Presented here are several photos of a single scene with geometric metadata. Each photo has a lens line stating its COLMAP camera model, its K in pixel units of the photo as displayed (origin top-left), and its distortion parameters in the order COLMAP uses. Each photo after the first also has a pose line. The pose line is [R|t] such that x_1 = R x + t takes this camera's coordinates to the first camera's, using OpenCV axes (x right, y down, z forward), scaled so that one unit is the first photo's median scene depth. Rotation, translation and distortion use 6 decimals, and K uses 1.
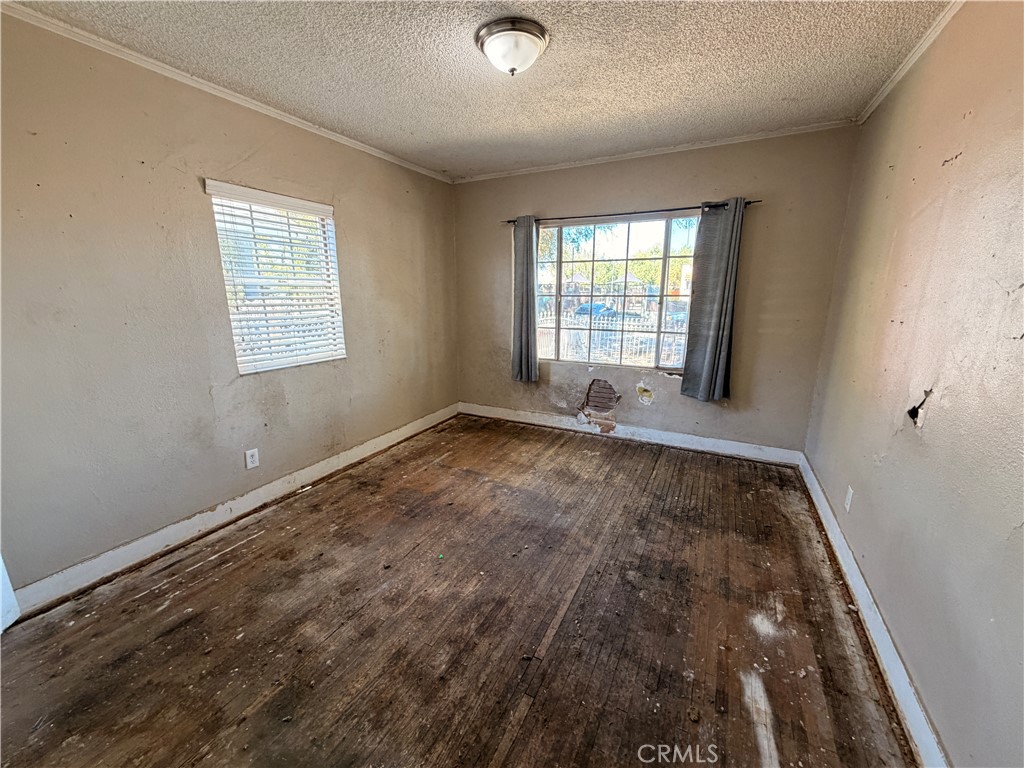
lens RADIAL K [[408.7, 0, 506.5], [0, 408.7, 384.4], [0, 0, 1]] dist [0.000492, 0.000069]
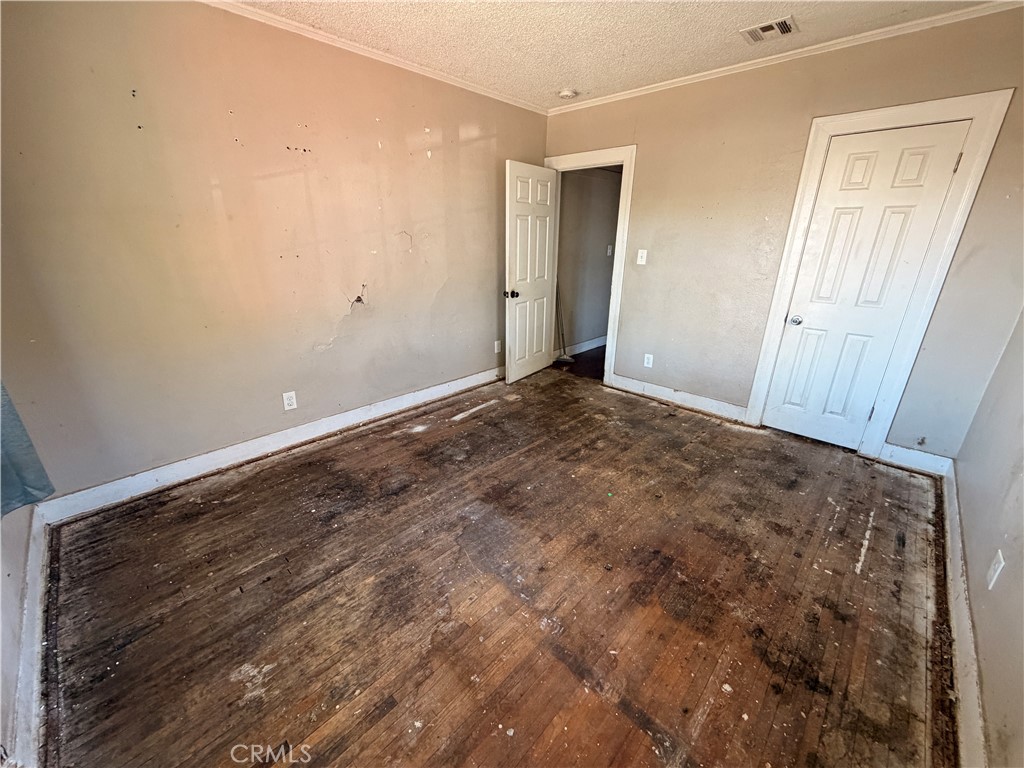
lens RADIAL K [[408.7, 0, 506.5], [0, 408.7, 384.4], [0, 0, 1]] dist [0.000492, 0.000069]
pose [[-0.959718, -0.103659, 0.261146, -0.131281], [0.056446, 0.839372, 0.540618, -0.365187], [-0.275238, 0.533581, -0.799709, 1.559218]]
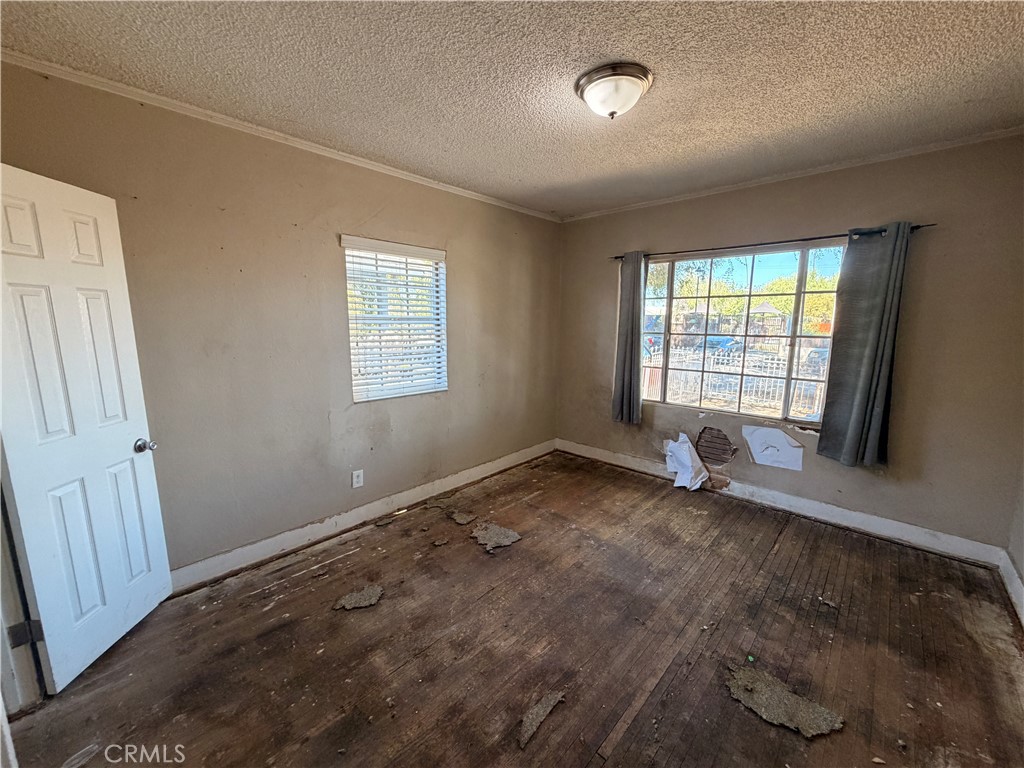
lens RADIAL K [[408.7, 0, 506.5], [0, 408.7, 384.4], [0, 0, 1]] dist [0.000492, 0.000069]
pose [[0.962161, 0.049066, -0.268027, 0.048535], [-0.067712, 0.995853, -0.060768, -0.033758], [0.263934, 0.076617, 0.961493, 0.030044]]
